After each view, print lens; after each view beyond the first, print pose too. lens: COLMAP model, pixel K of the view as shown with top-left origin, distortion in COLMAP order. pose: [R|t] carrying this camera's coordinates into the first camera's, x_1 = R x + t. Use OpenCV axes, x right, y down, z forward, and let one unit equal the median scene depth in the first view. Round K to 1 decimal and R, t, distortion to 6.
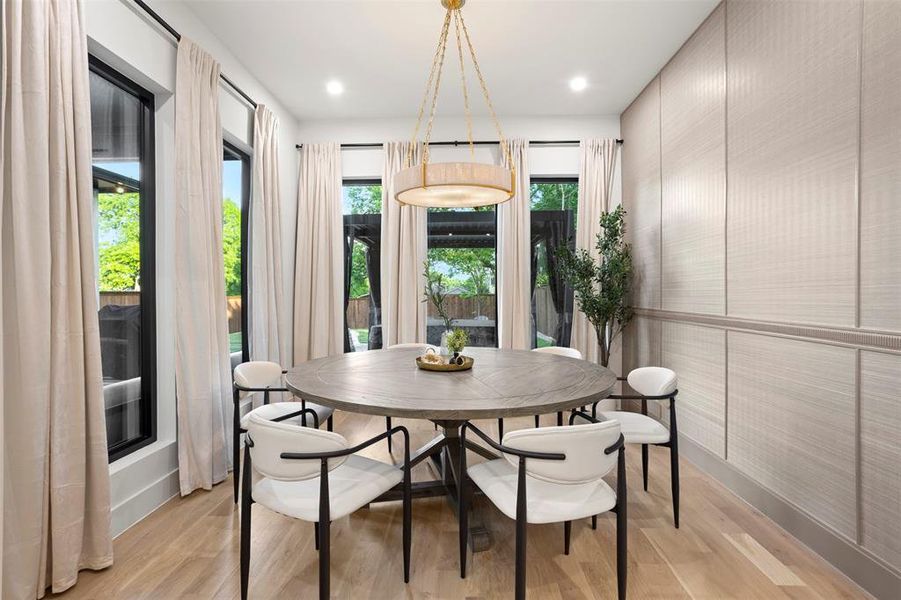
lens RADIAL K [[434.5, 0, 450.5], [0, 434.5, 300.0], [0, 0, 1]] dist [-0.055387, 0.029367]
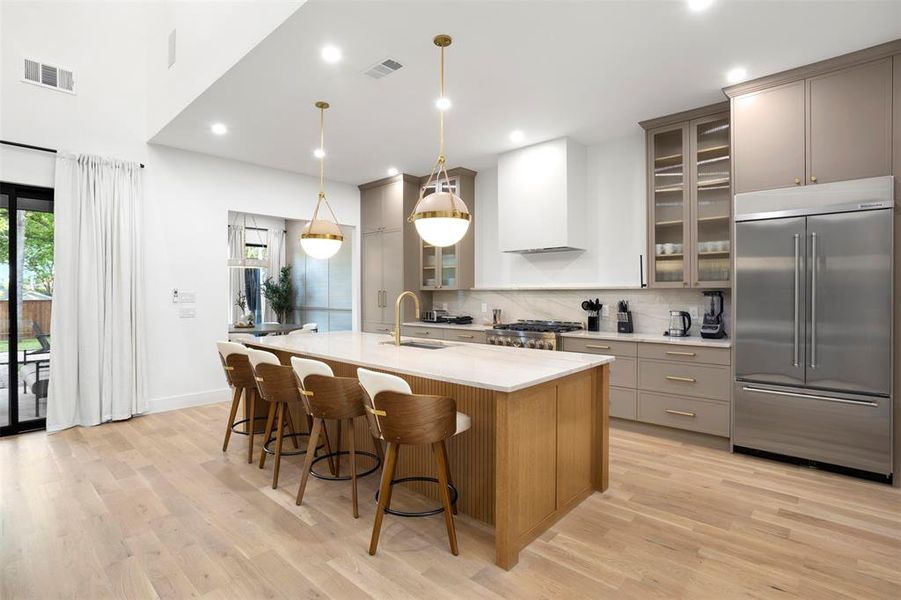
lens RADIAL K [[434.5, 0, 450.5], [0, 434.5, 300.0], [0, 0, 1]] dist [-0.055387, 0.029367]
pose [[0.646701, -0.003981, 0.762733, -0.843795], [0.011599, 0.999922, -0.004616, 0.005856], [-0.762655, 0.011833, 0.646697, -1.220526]]
